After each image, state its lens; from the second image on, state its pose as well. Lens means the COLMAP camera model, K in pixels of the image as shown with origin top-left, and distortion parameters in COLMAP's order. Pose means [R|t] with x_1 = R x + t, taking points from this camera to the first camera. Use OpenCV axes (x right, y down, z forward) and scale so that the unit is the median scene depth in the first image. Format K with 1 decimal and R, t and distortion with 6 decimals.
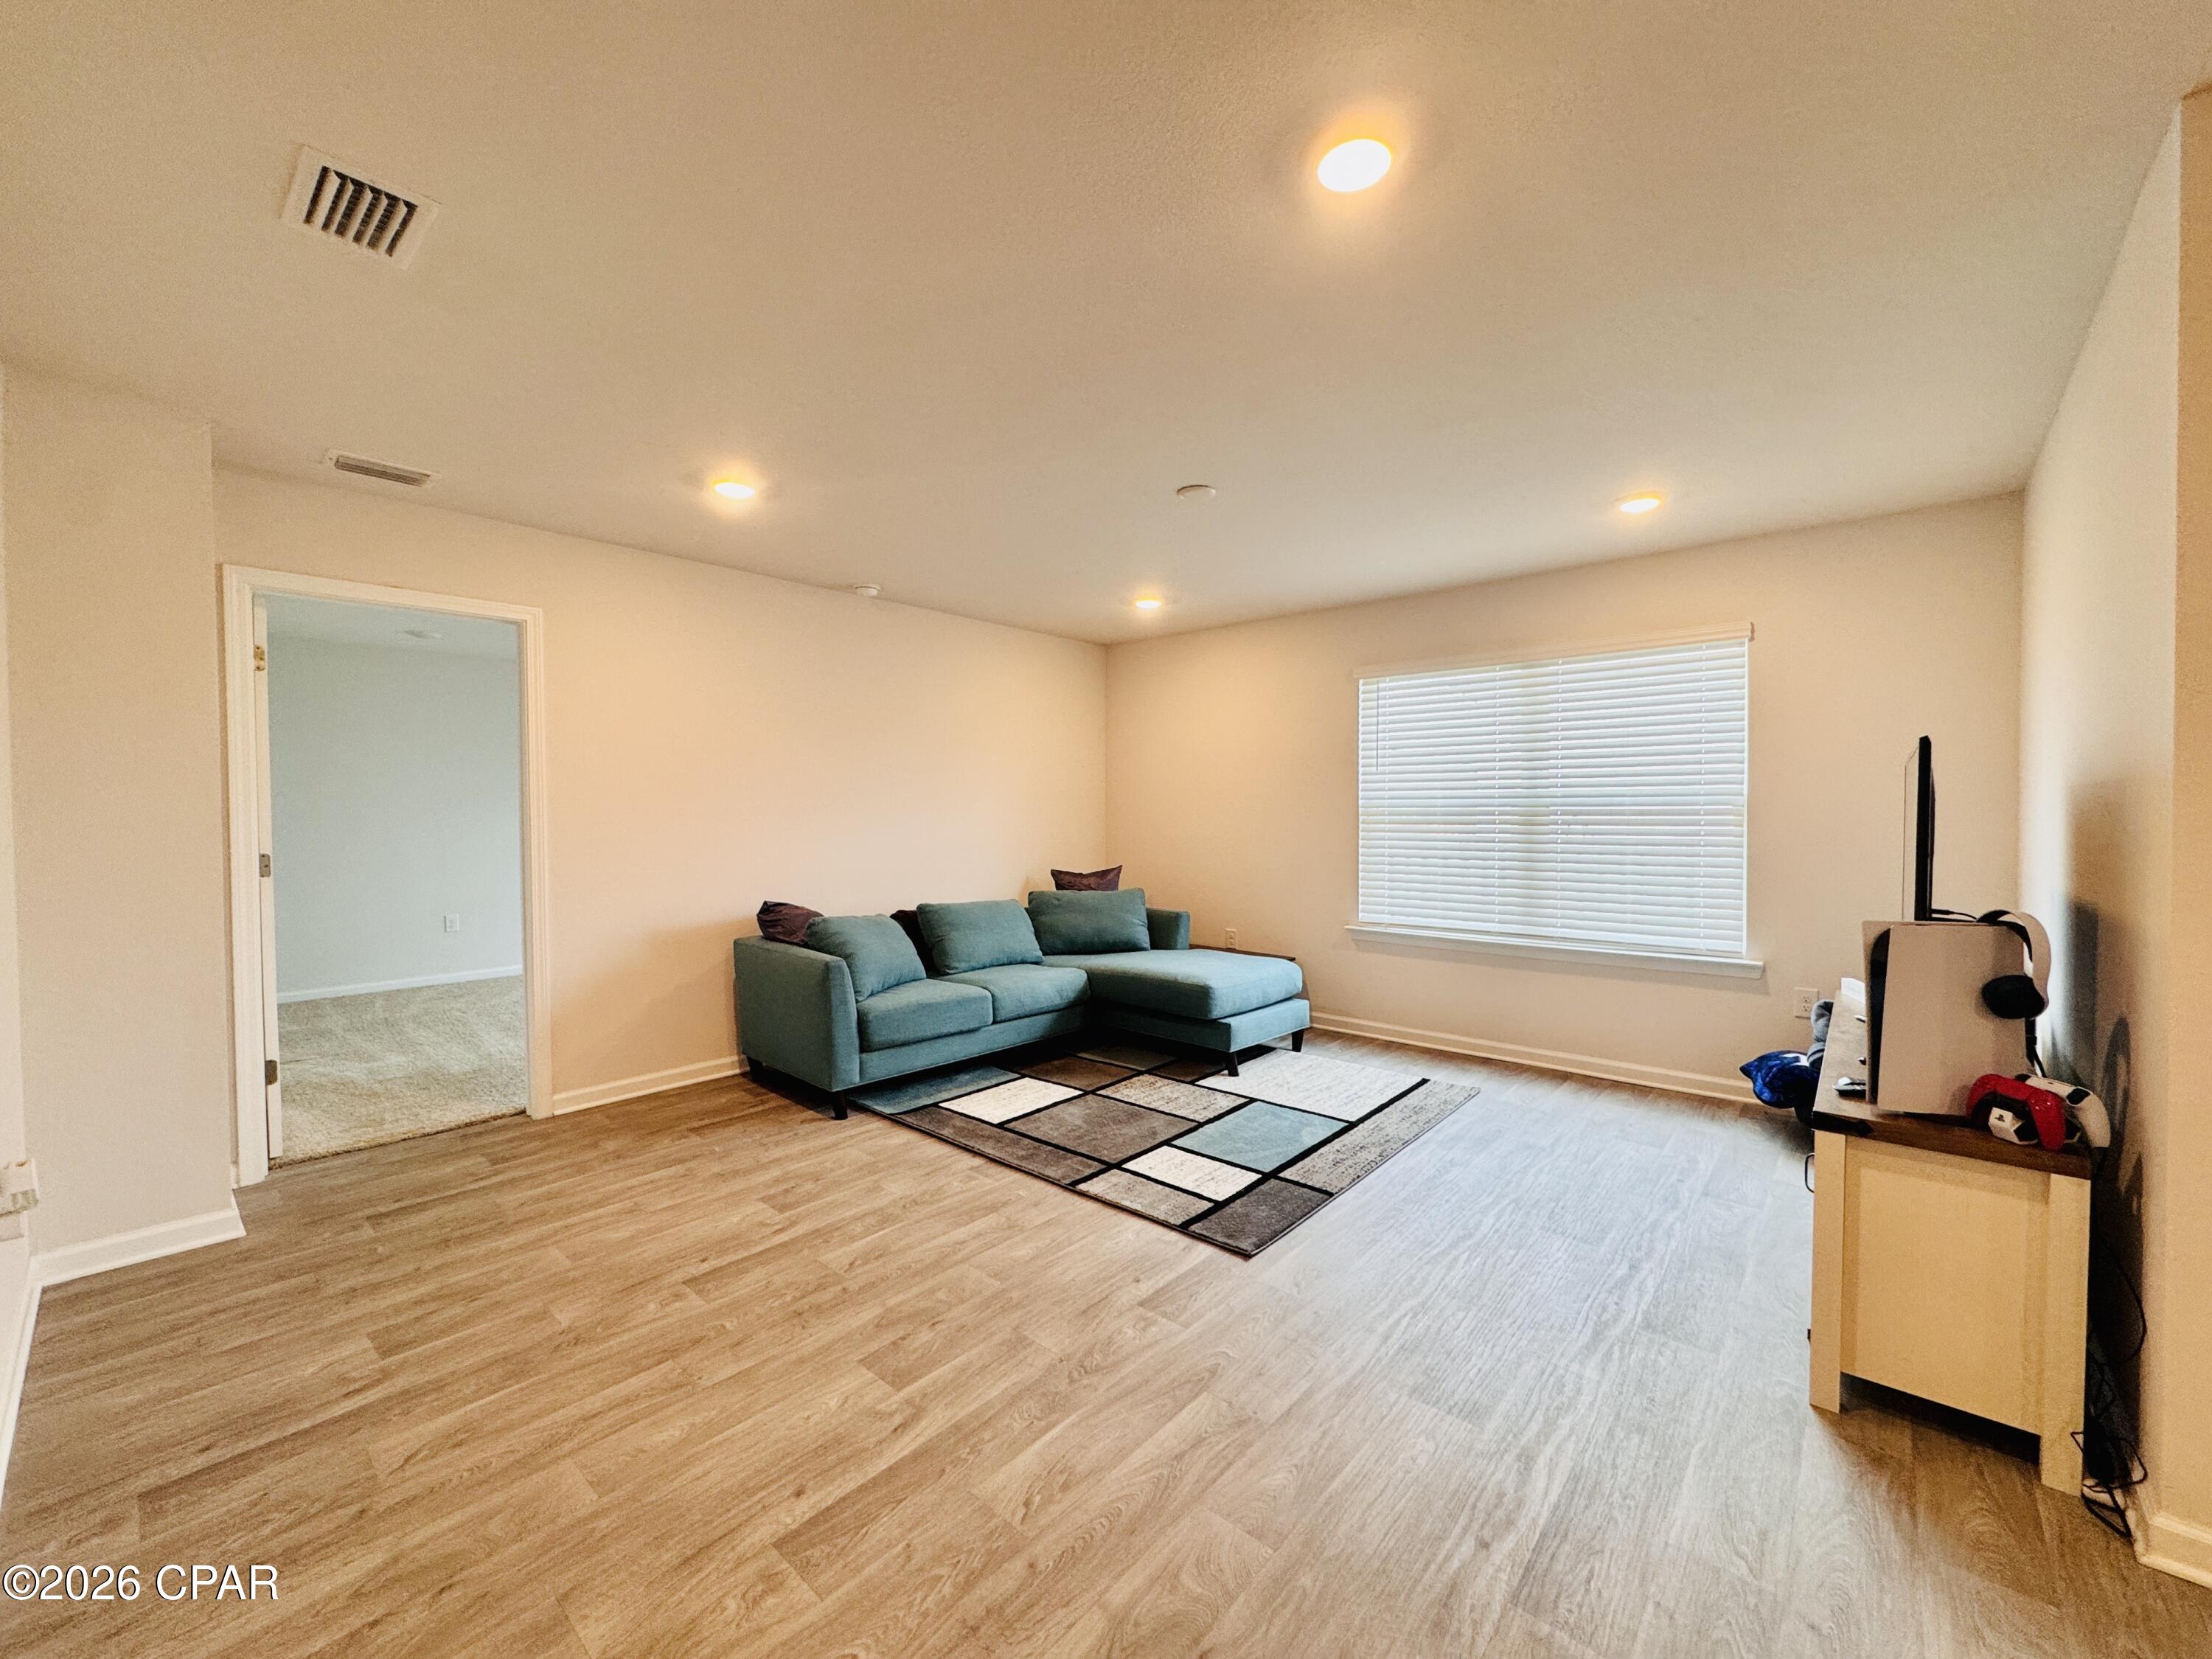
lens RADIAL K [[884.0, 0, 1105.0], [0, 884.0, 828.3], [0, 0, 1]] dist [-0.001215, 0.000038]
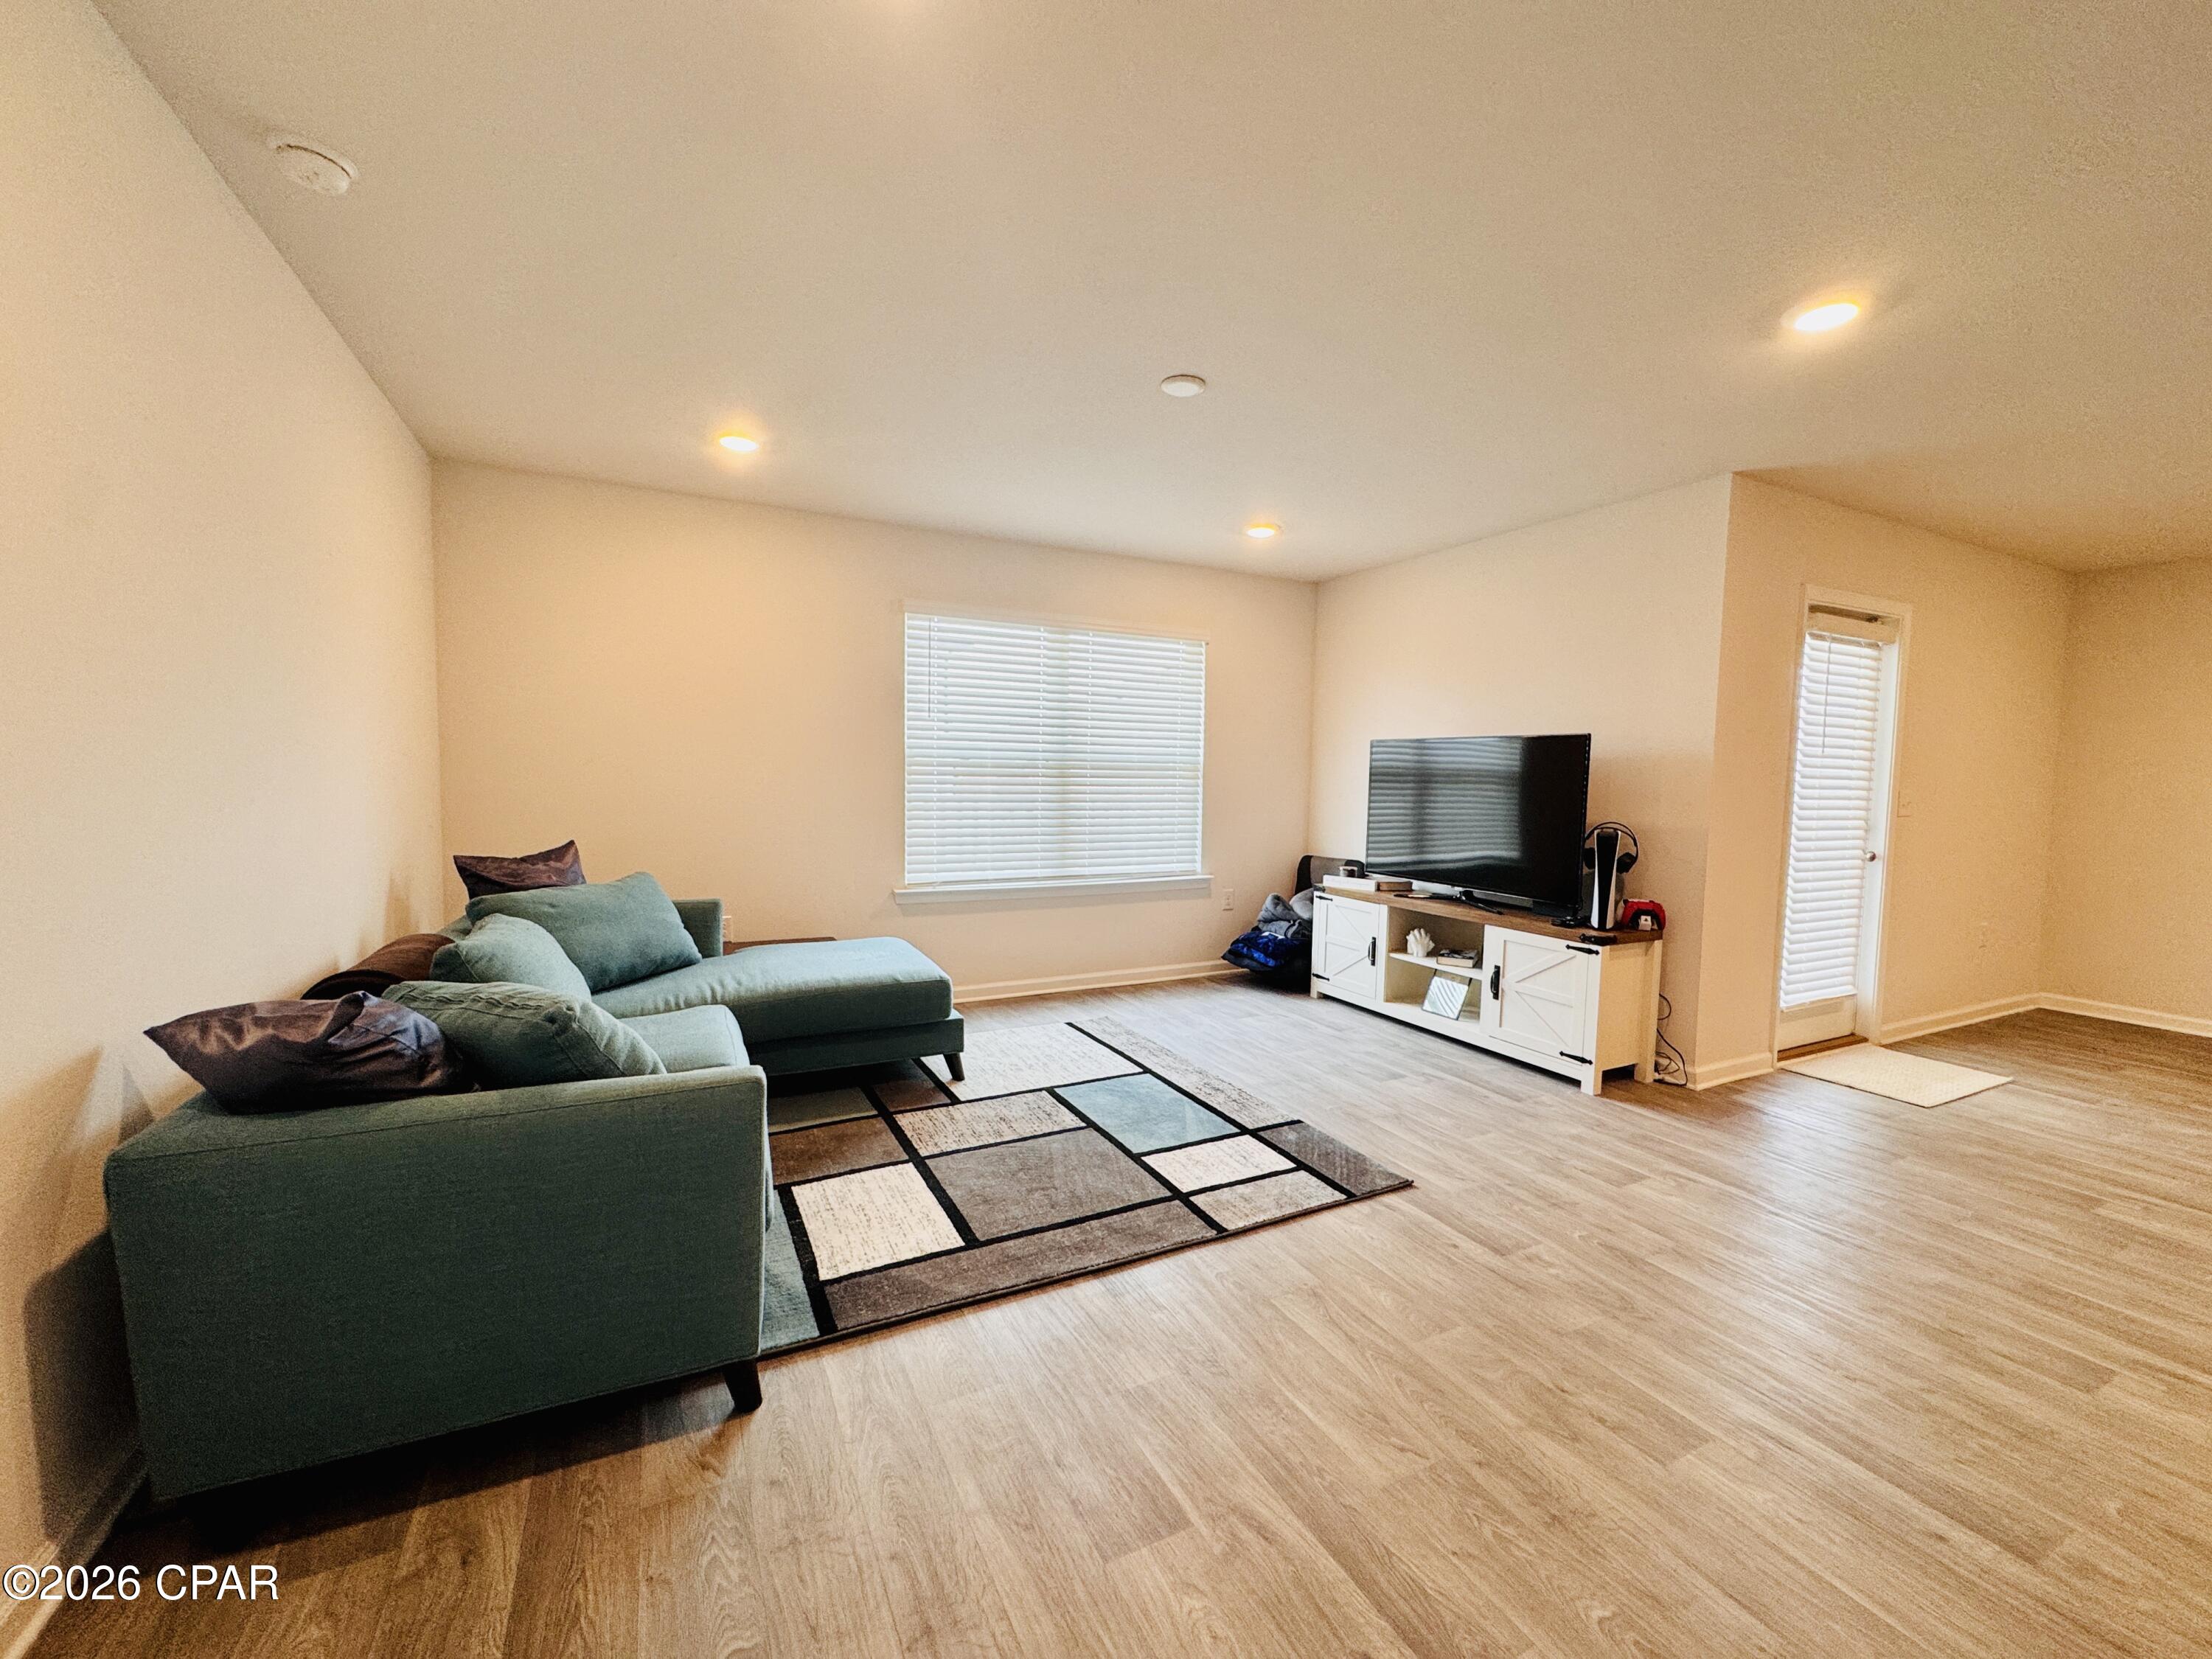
lens RADIAL K [[884.0, 0, 1105.0], [0, 884.0, 828.3], [0, 0, 1]] dist [-0.001215, 0.000038]
pose [[0.366784, -0.050234, 0.928949, -0.616976], [-0.002522, 0.998484, 0.054991, -0.001209], [-0.930303, -0.022513, 0.366101, 0.630982]]
